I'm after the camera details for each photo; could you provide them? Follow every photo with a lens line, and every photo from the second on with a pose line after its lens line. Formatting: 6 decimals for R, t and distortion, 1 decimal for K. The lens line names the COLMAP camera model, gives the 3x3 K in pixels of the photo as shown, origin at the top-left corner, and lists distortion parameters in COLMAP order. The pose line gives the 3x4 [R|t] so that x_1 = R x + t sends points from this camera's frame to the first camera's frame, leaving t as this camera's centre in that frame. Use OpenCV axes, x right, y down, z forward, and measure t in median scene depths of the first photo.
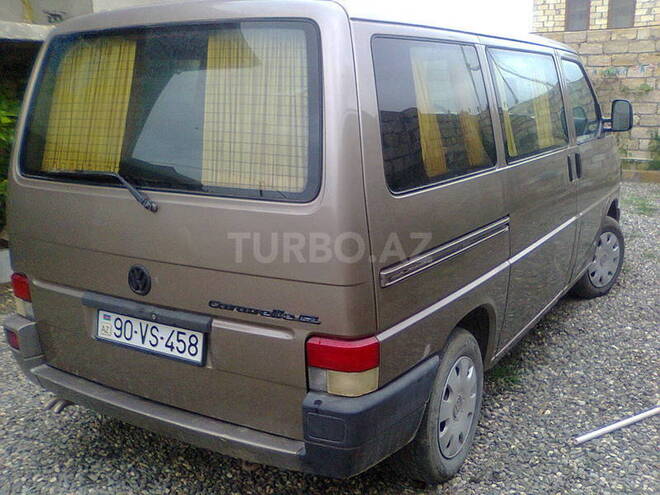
lens RADIAL K [[642.4, 0, 344.4], [0, 642.4, 247.8], [0, 0, 1]] dist [-0.013775, -0.007384]
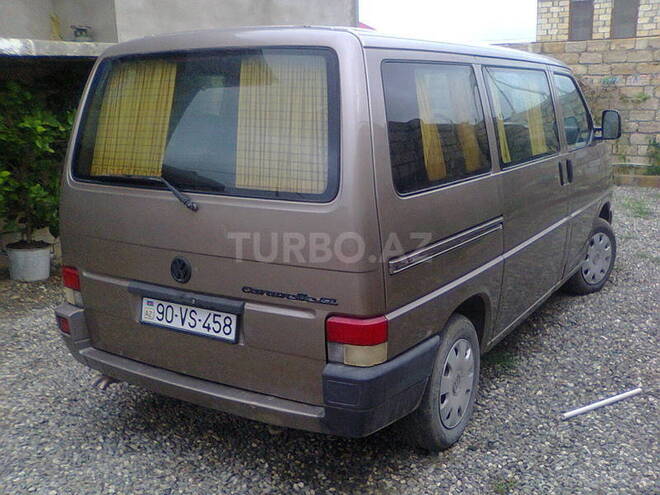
lens RADIAL K [[674.8, 0, 330.0], [0, 674.8, 247.5], [0, 0, 1]] dist [0.003300, -0.006912]
pose [[0.999660, 0.001931, -0.025994, -0.016407], [-0.002310, 0.999892, -0.014543, 0.024752], [0.025964, 0.014598, 0.999556, -0.198123]]
